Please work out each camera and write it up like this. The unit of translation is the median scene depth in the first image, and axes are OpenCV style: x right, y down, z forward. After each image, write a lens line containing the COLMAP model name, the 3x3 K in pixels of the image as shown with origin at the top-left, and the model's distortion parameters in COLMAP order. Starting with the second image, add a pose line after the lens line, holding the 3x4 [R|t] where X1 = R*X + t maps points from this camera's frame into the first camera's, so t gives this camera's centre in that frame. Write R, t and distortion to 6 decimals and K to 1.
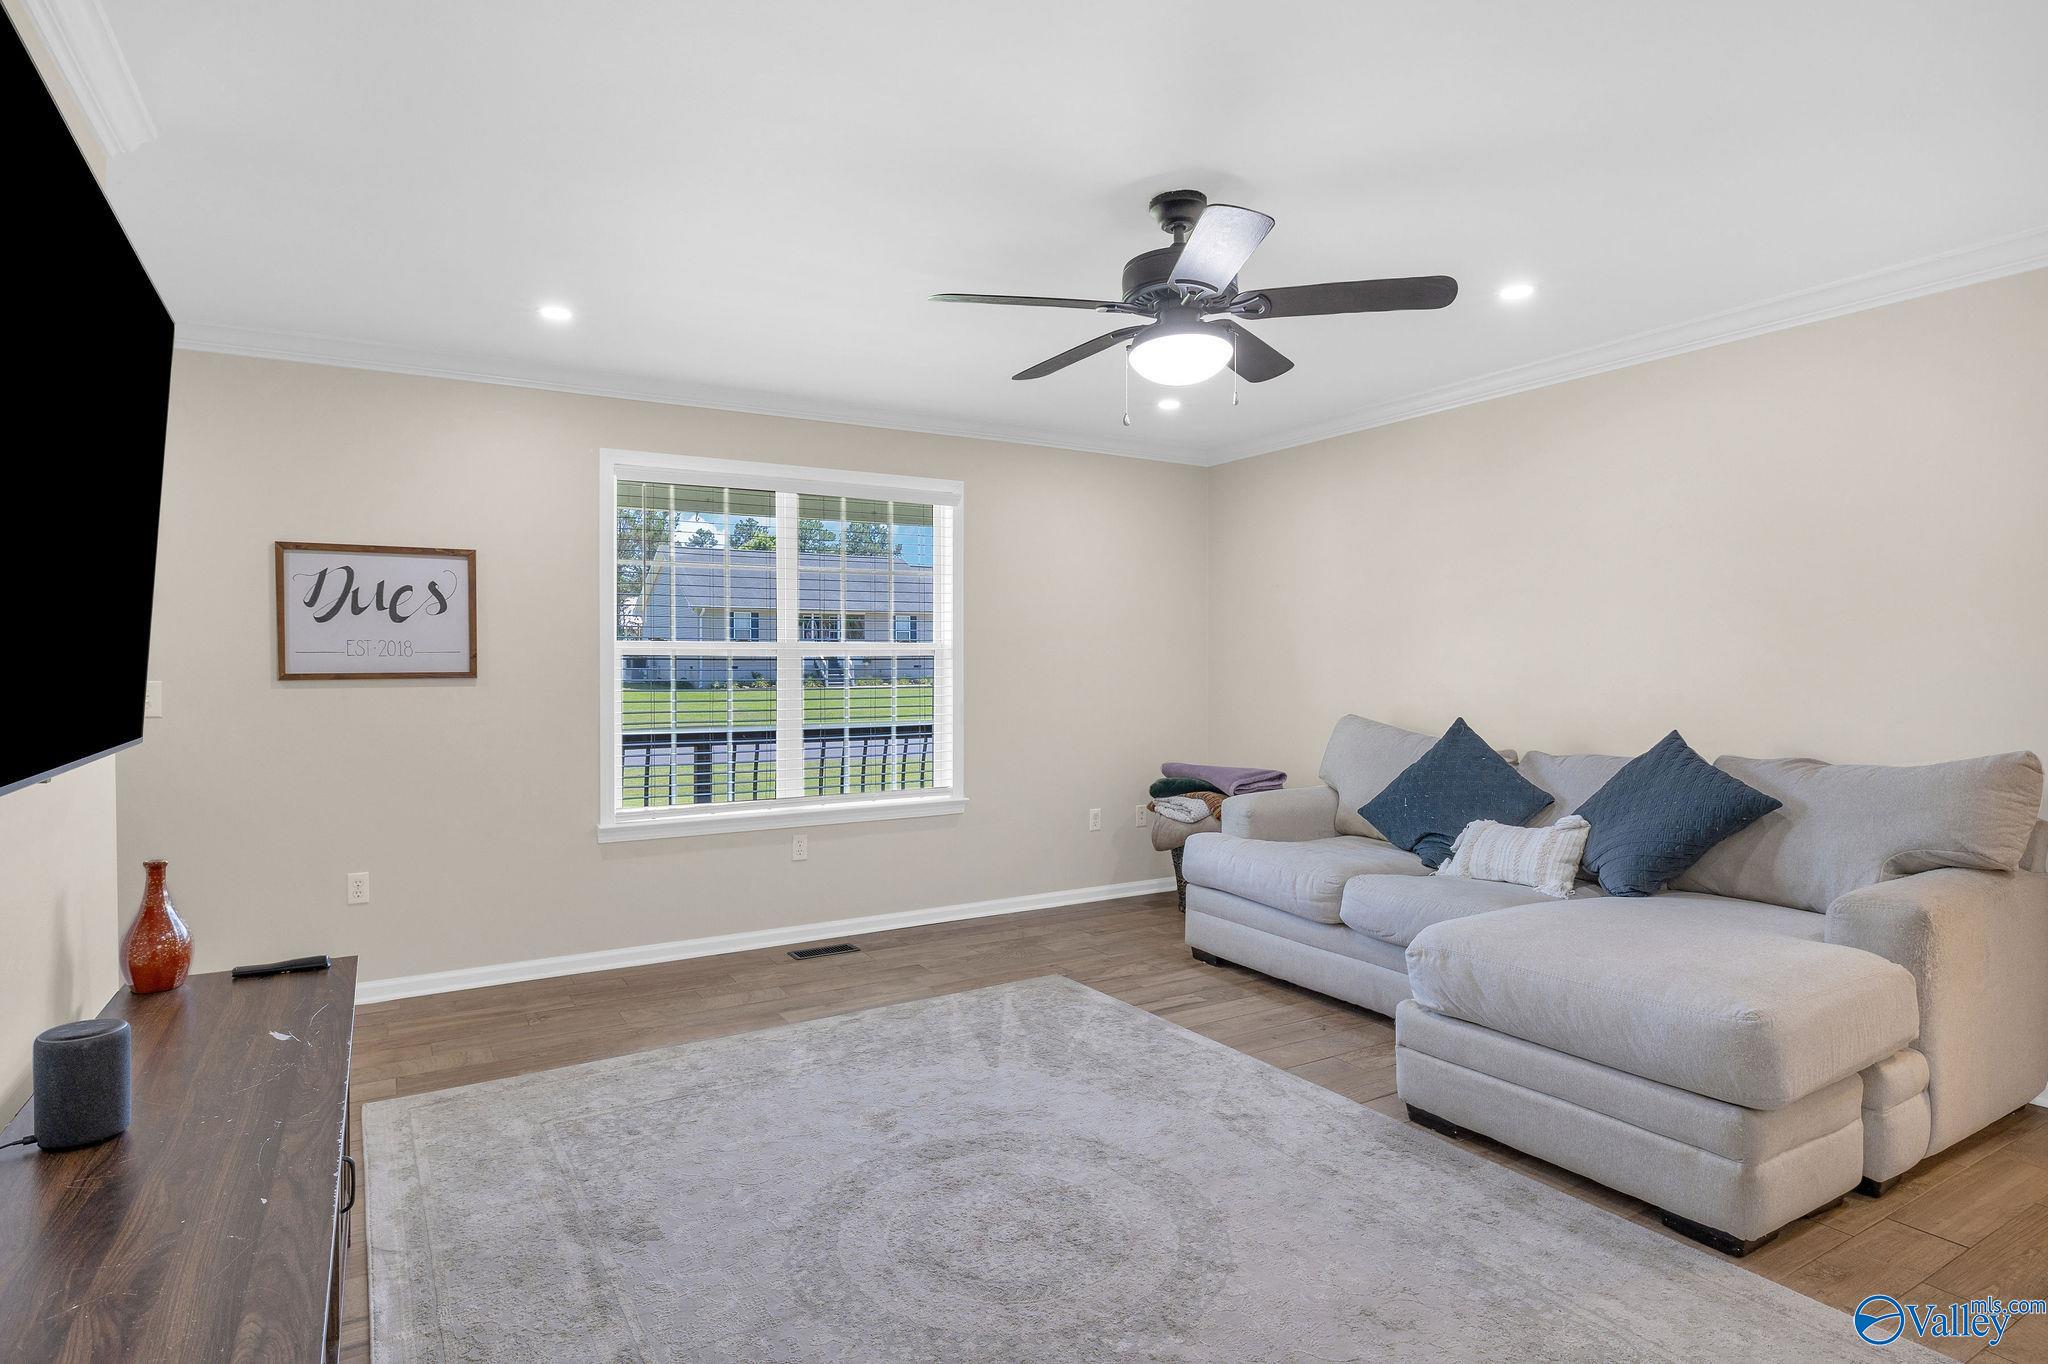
lens RADIAL K [[1080.7, 0, 1024.0], [0, 1080.7, 682.0], [0, 0, 1]] dist [-0.000485, 0.001419]
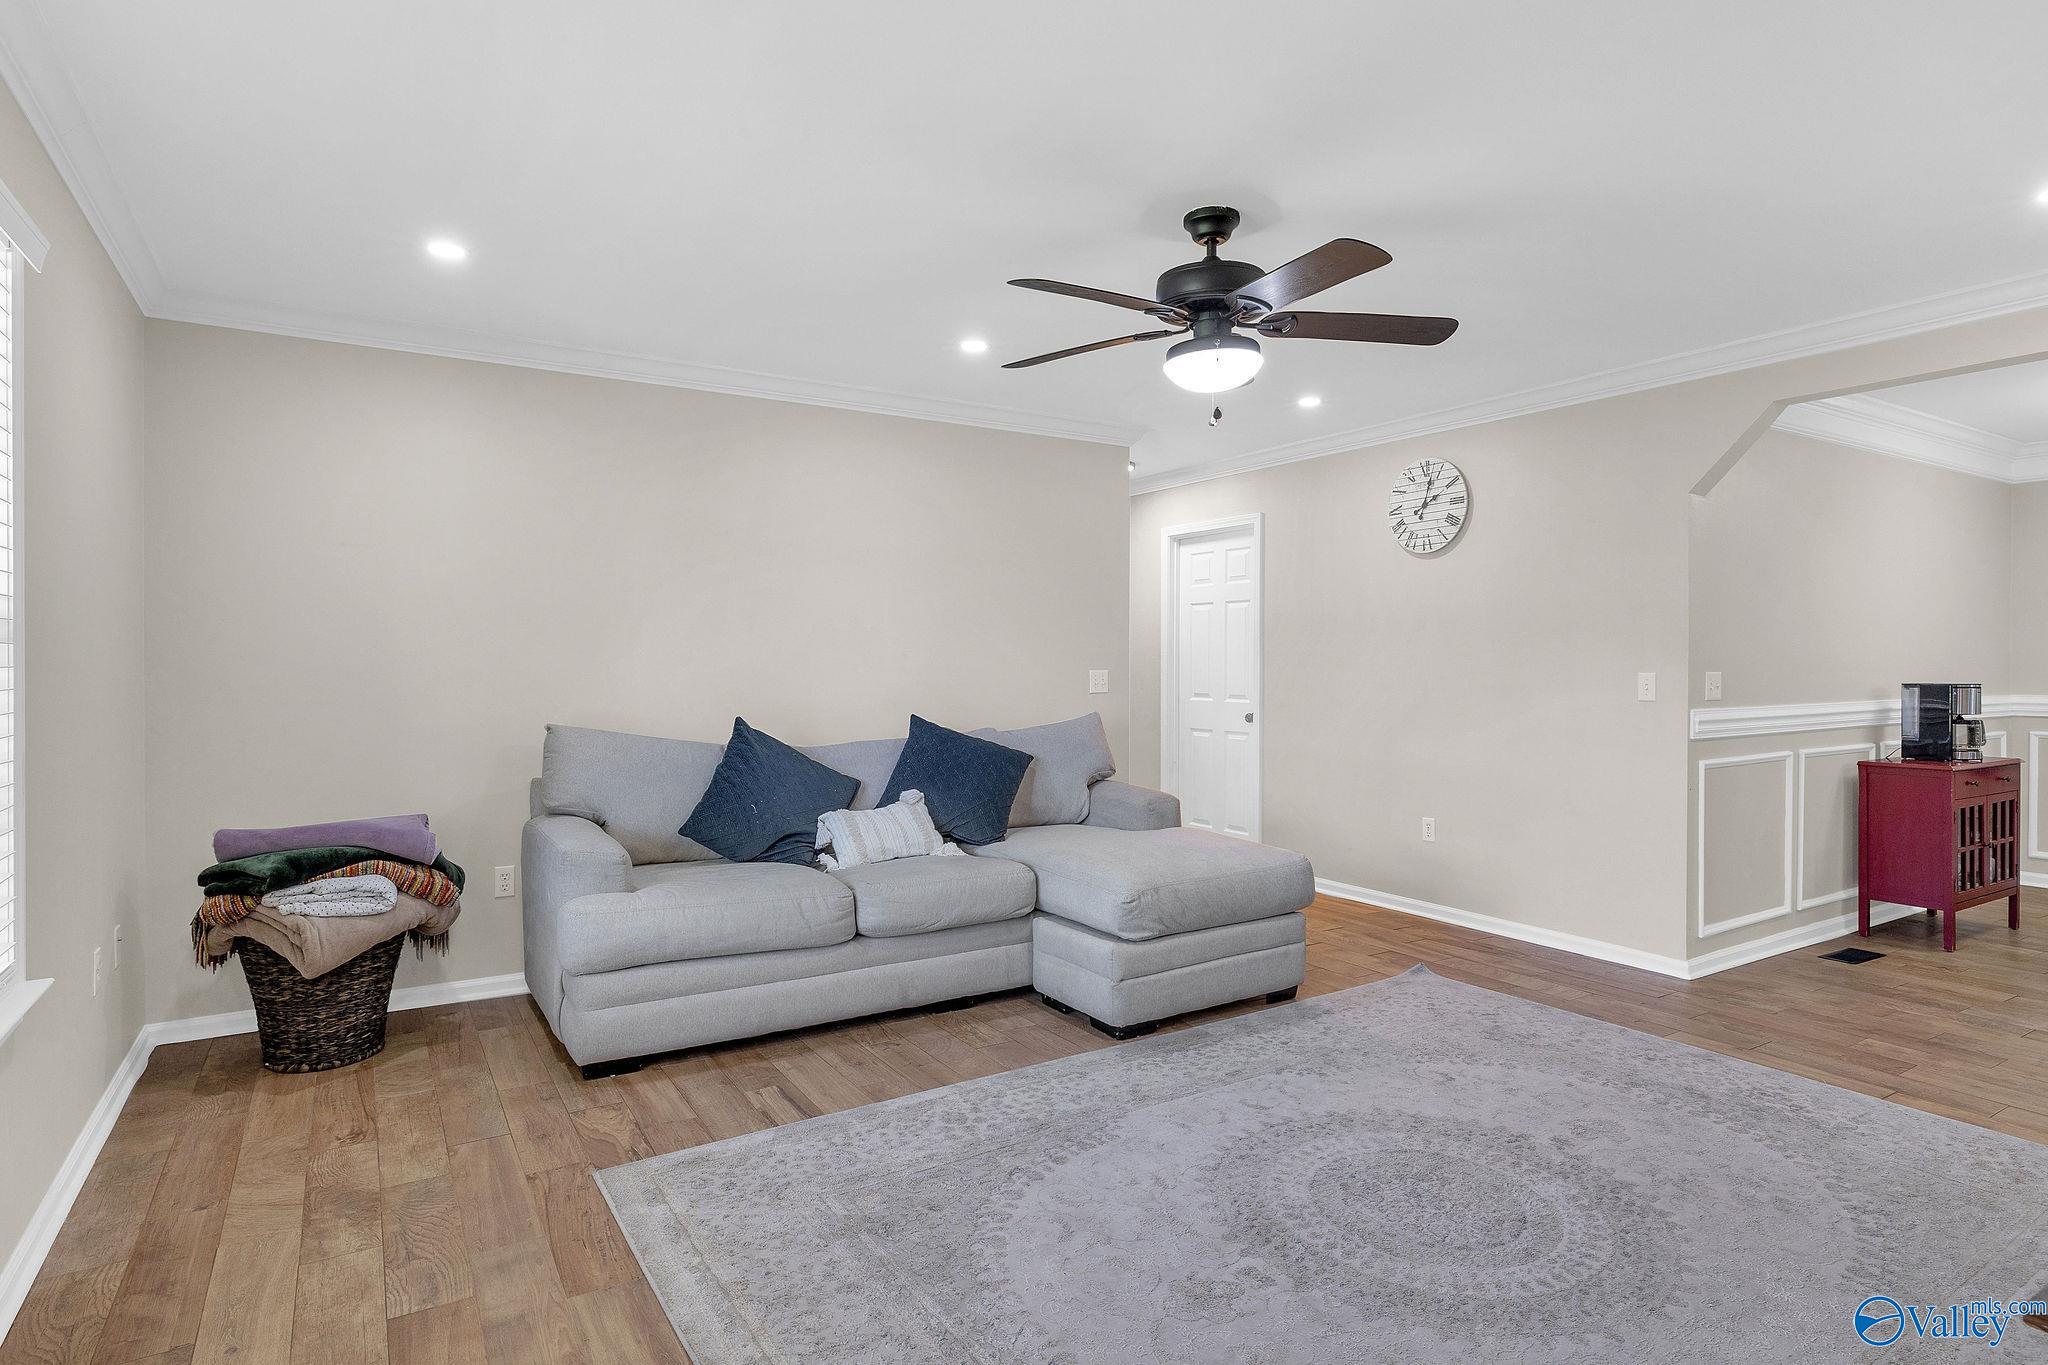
lens RADIAL K [[1080.7, 0, 1024.0], [0, 1080.7, 682.5], [0, 0, 1]] dist [-0.000485, 0.001419]
pose [[-0.011469, -0.015349, 0.999816, -0.620179], [0.015664, 0.999757, 0.015528, -0.008523], [-0.999812, 0.015840, -0.011226, 0.830875]]
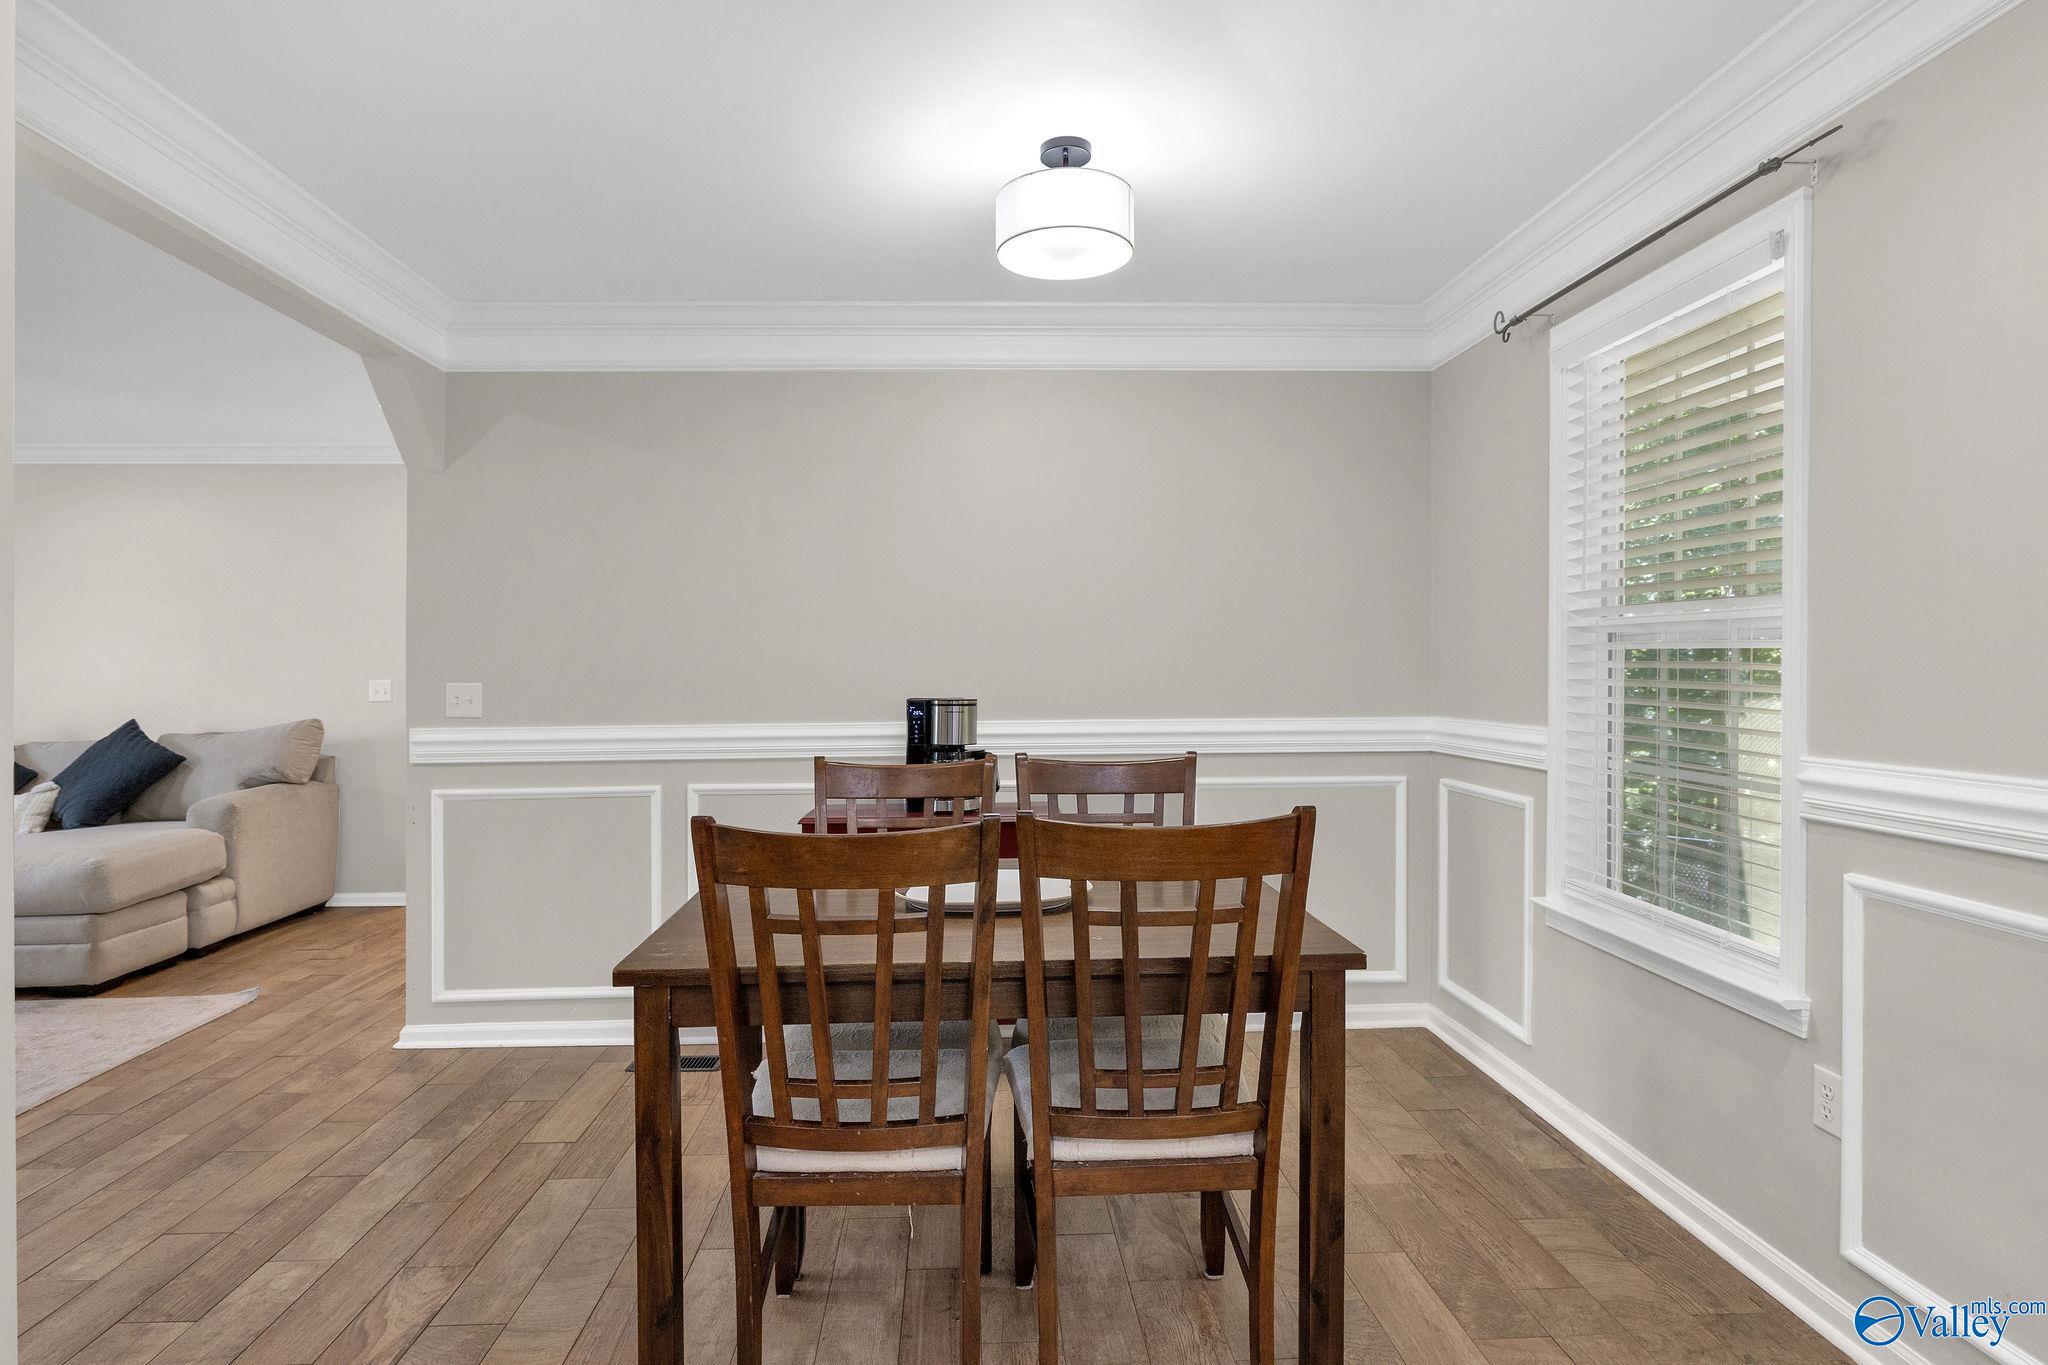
lens RADIAL K [[1073.3, 0, 990.1], [0, 1073.3, 681.6], [0, 0, 1]] dist [-0.001920, -0.000356]
pose [[0.482543, -0.010231, 0.875813, -0.107464], [0.019554, 0.999808, 0.000906, 0.015551], [-0.875654, 0.016688, 0.482651, -0.694066]]
